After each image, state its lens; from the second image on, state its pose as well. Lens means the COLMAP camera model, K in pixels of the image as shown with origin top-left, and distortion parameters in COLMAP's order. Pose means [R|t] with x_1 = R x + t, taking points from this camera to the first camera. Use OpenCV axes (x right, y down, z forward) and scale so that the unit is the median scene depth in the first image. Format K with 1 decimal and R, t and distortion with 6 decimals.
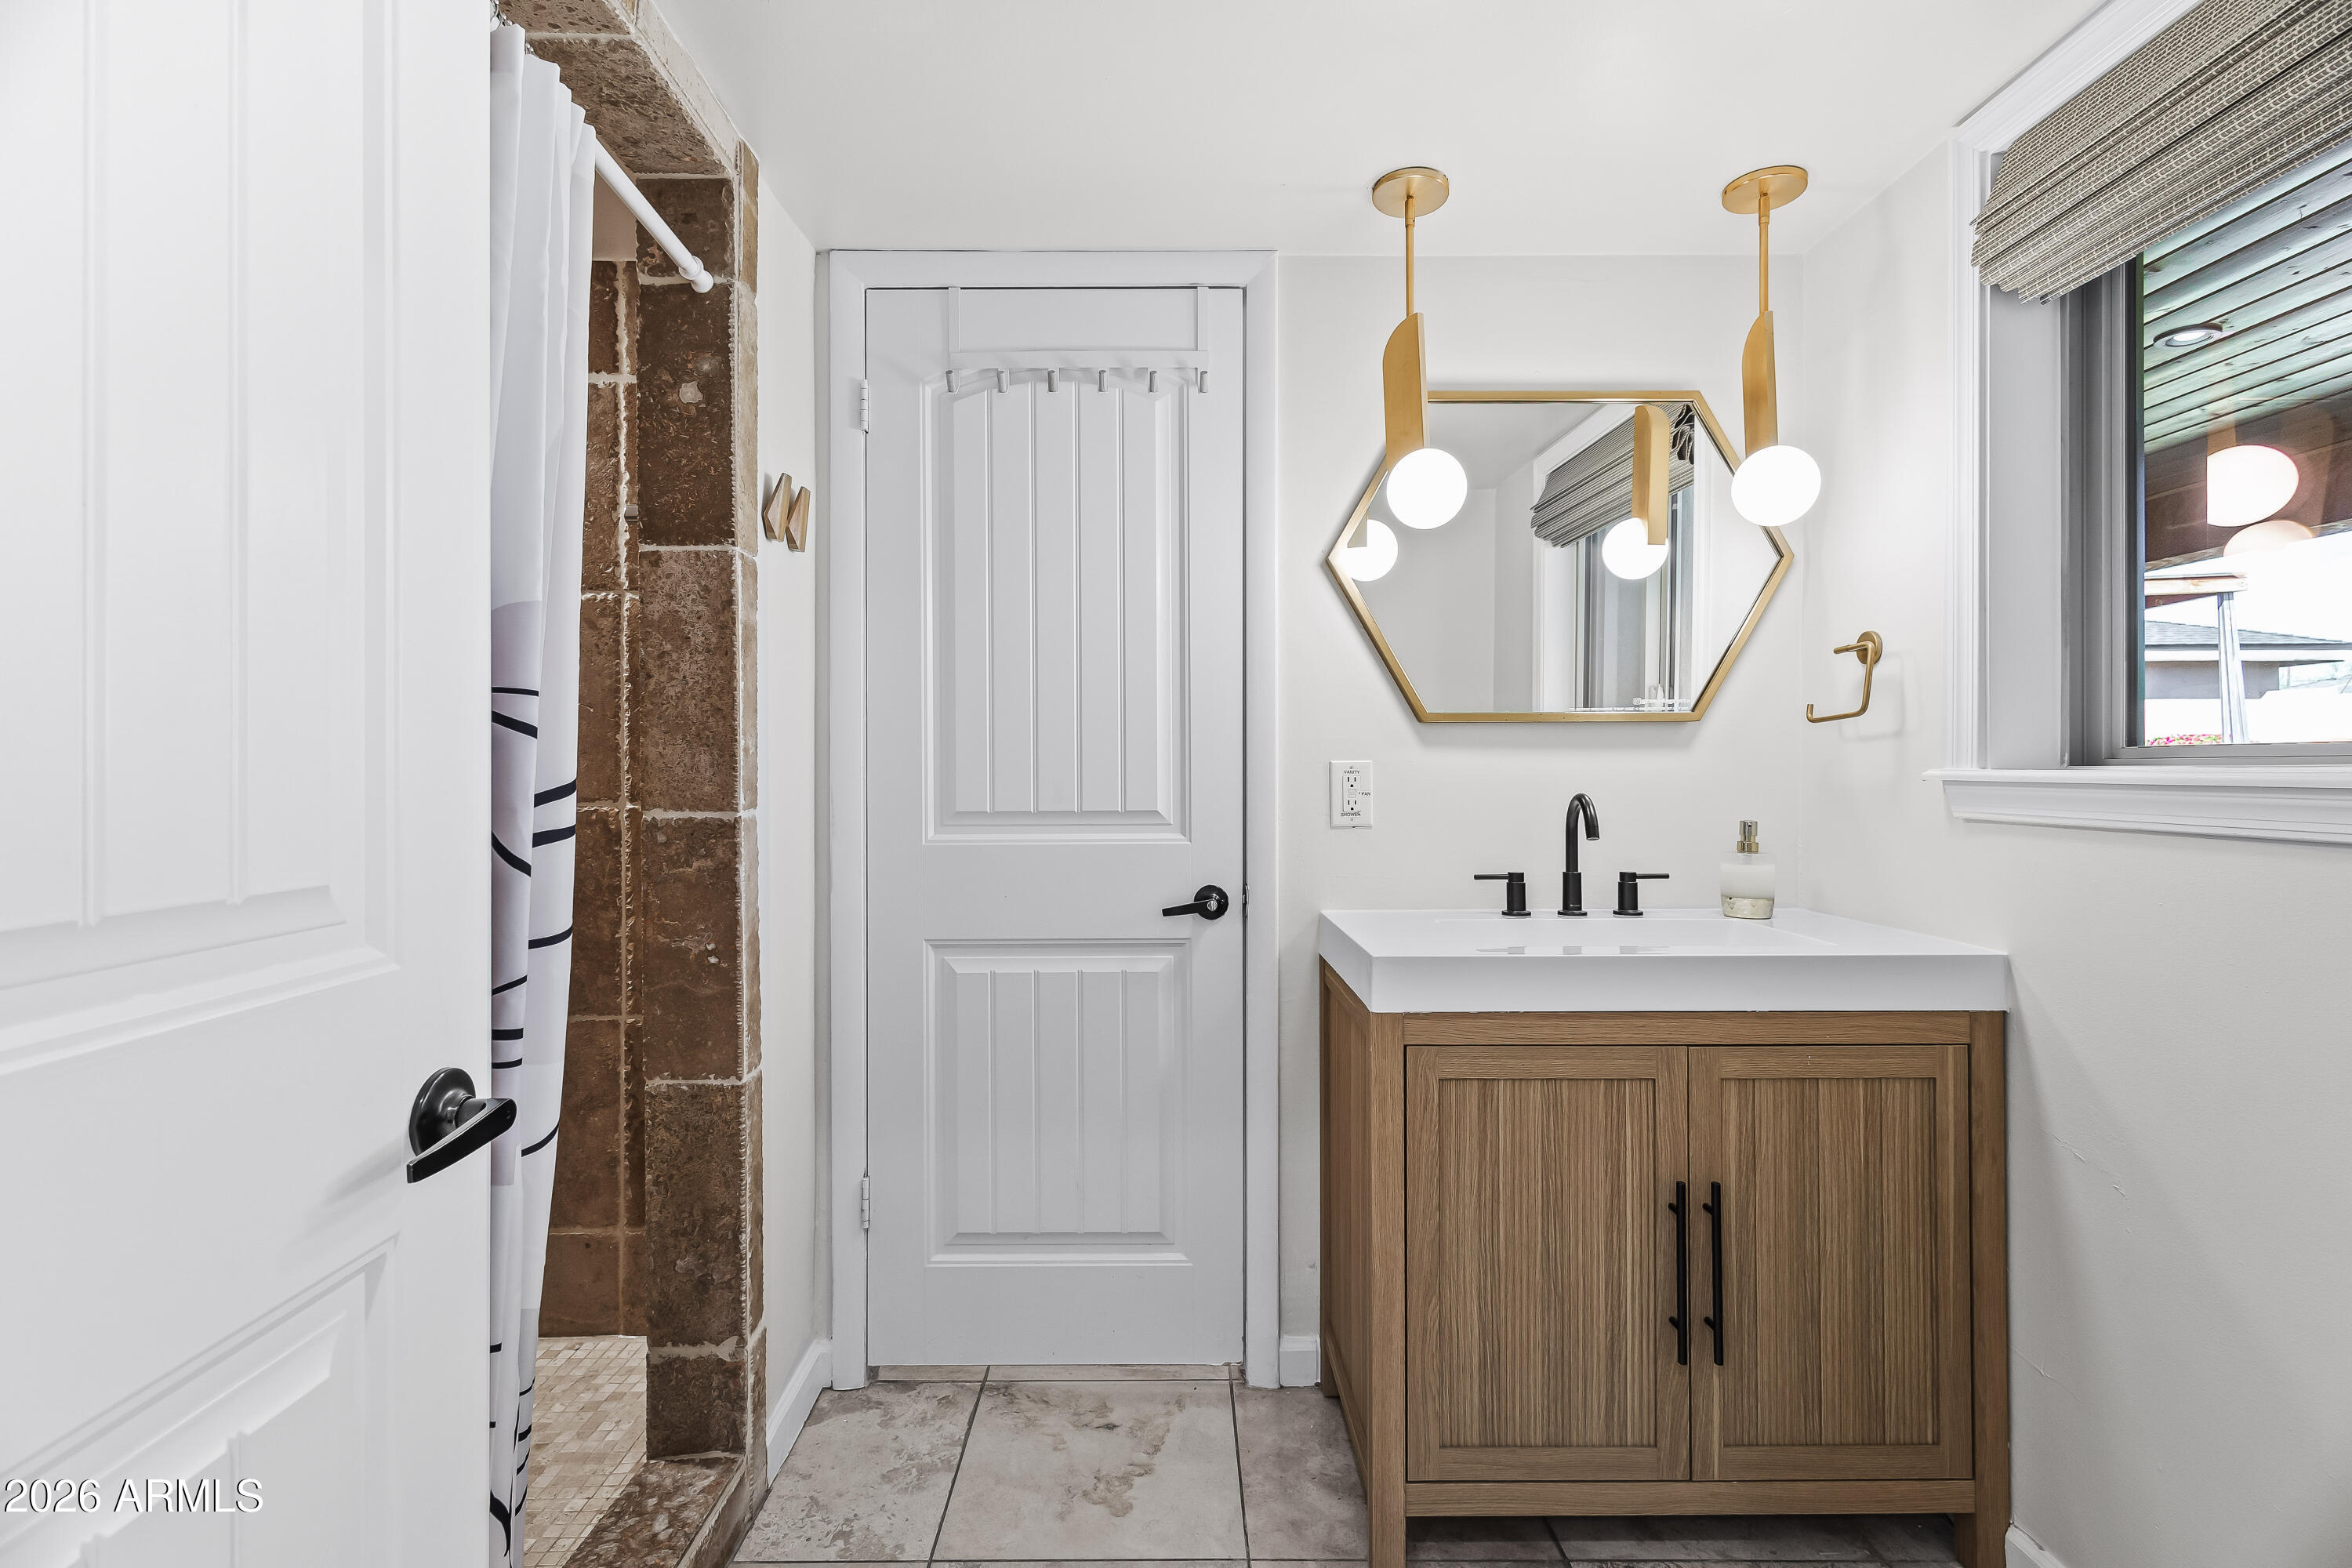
lens RADIAL K [[1092.9, 0, 1170.2], [0, 1092.9, 778.4], [0, 0, 1]] dist [0.007126, -0.000546]
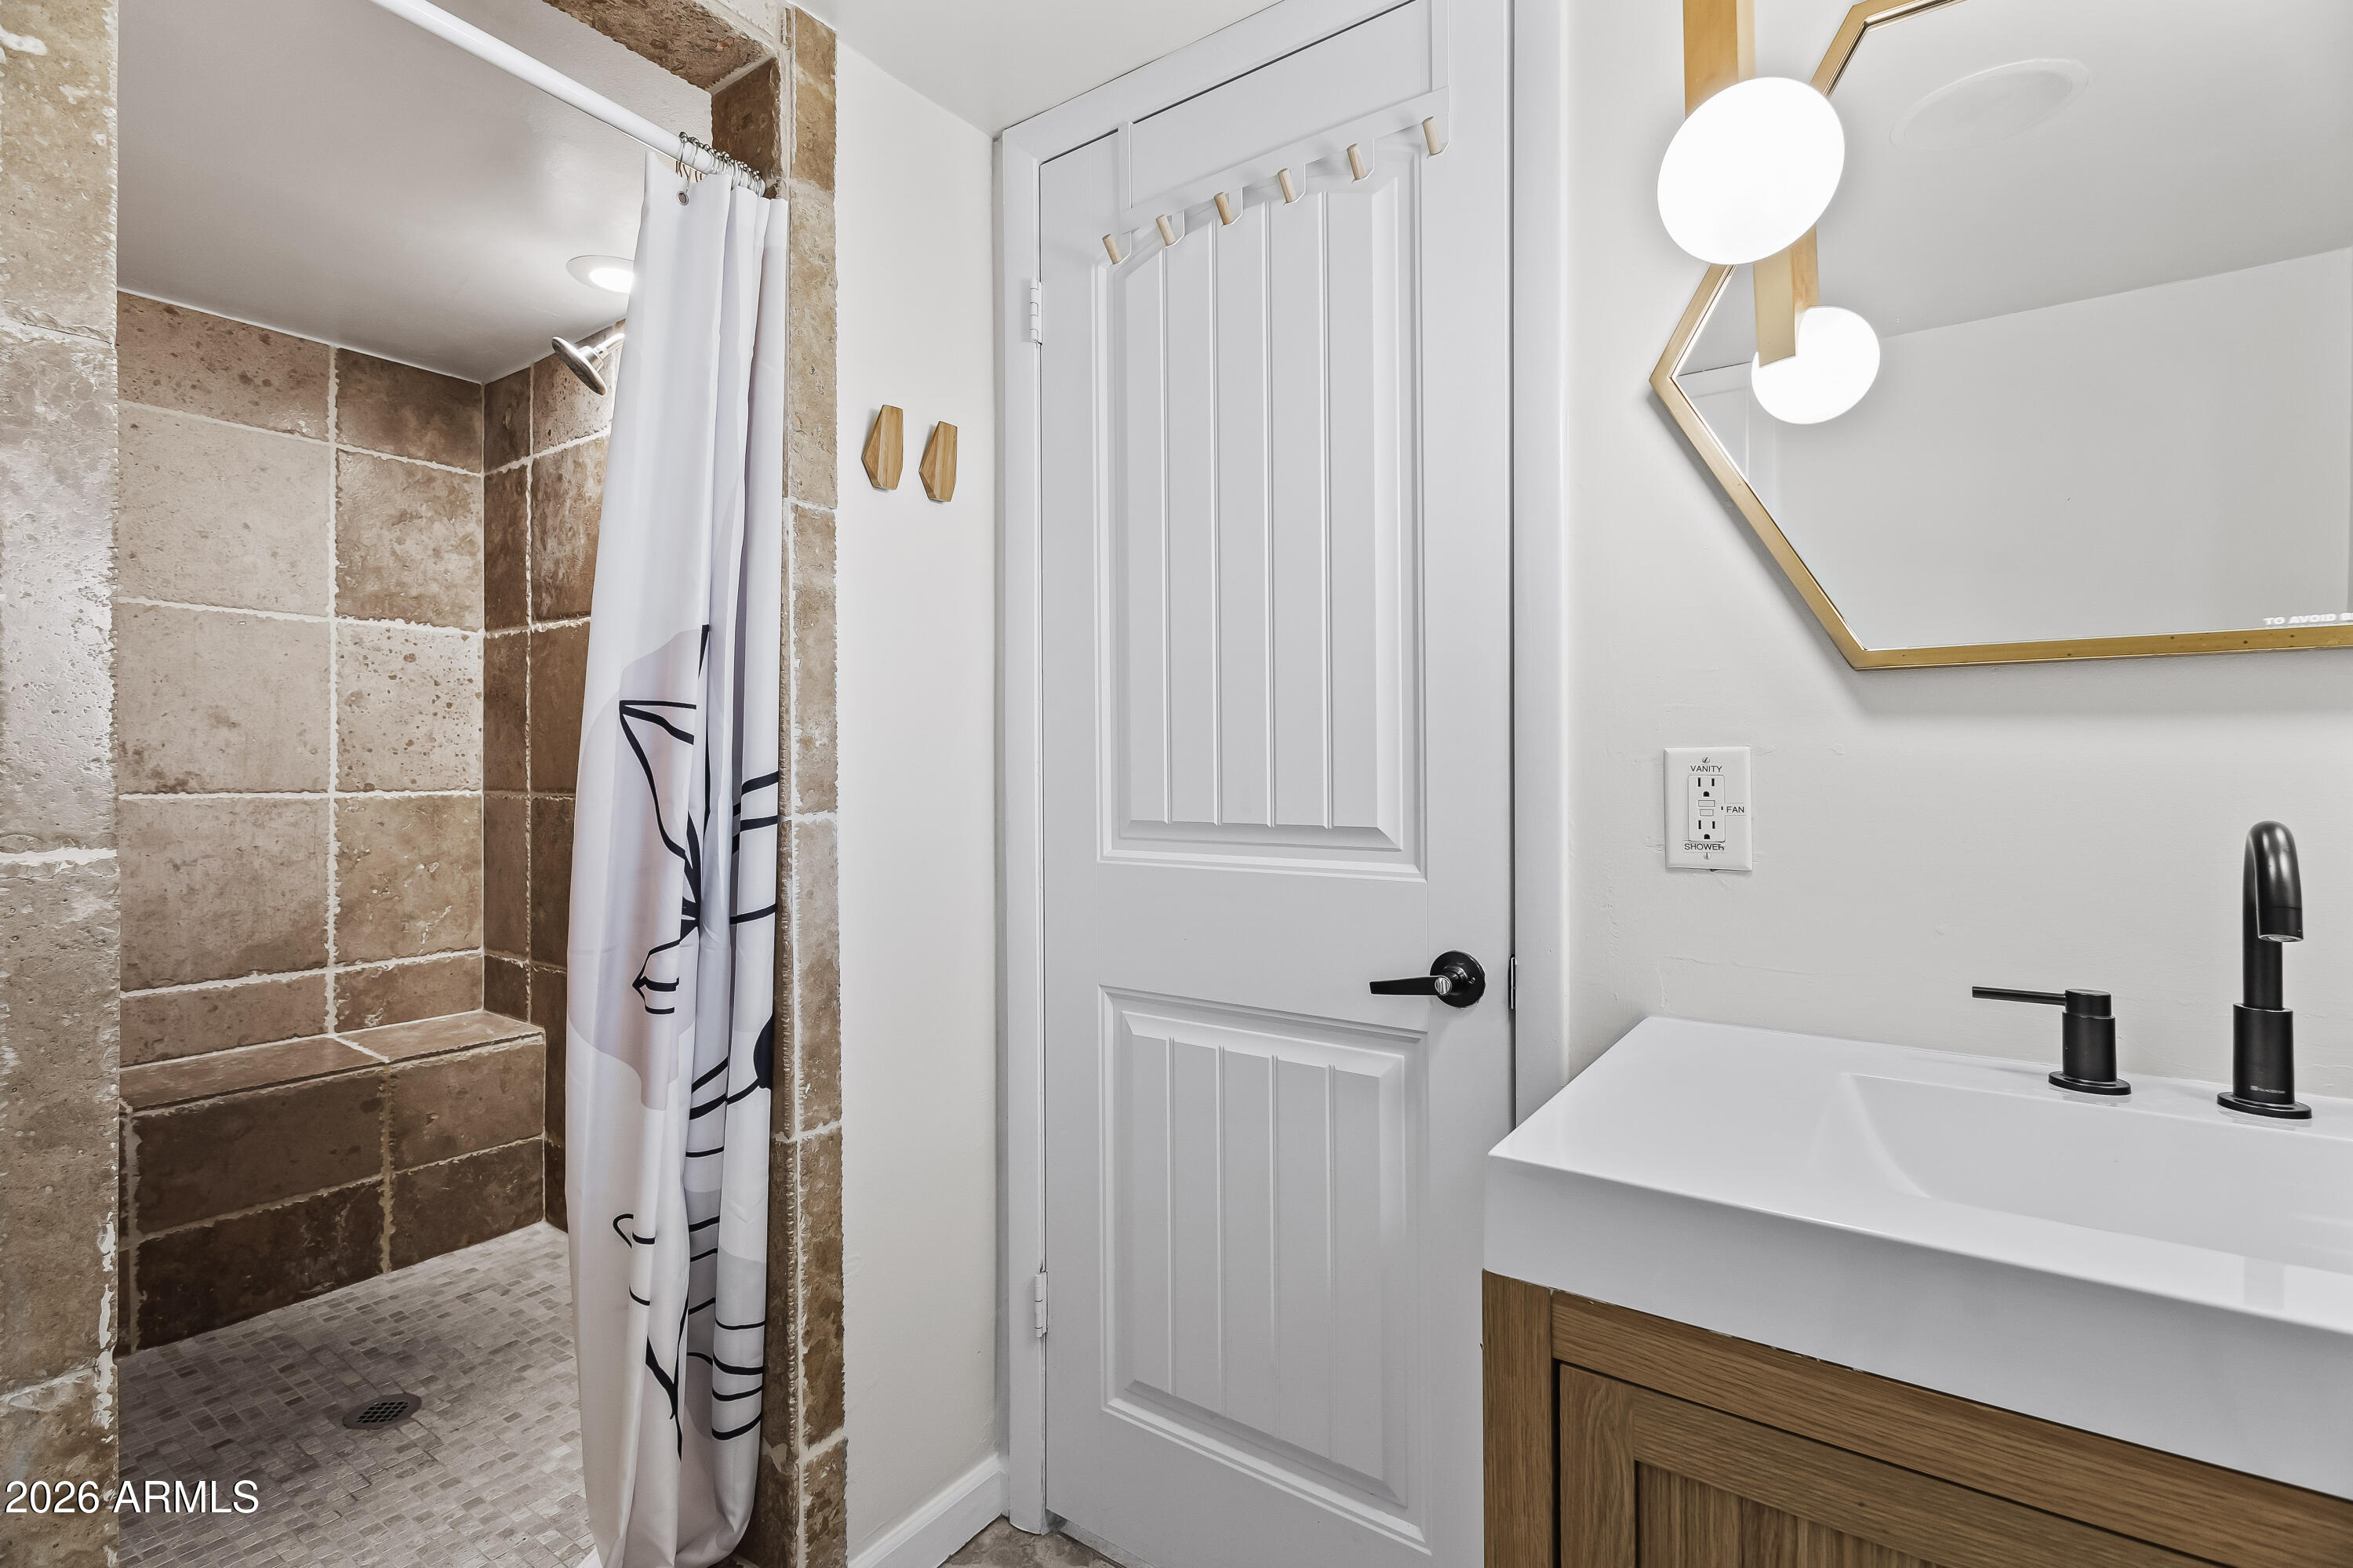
lens RADIAL K [[1093.4, 0, 1176.9], [0, 1093.4, 773.0], [0, 0, 1]] dist [0.007126, -0.000546]
pose [[0.810956, 0.003614, -0.585096, 0.271095], [-0.005871, 0.999981, -0.001960, -0.001256], [0.585078, 0.005024, 0.810961, 0.405653]]
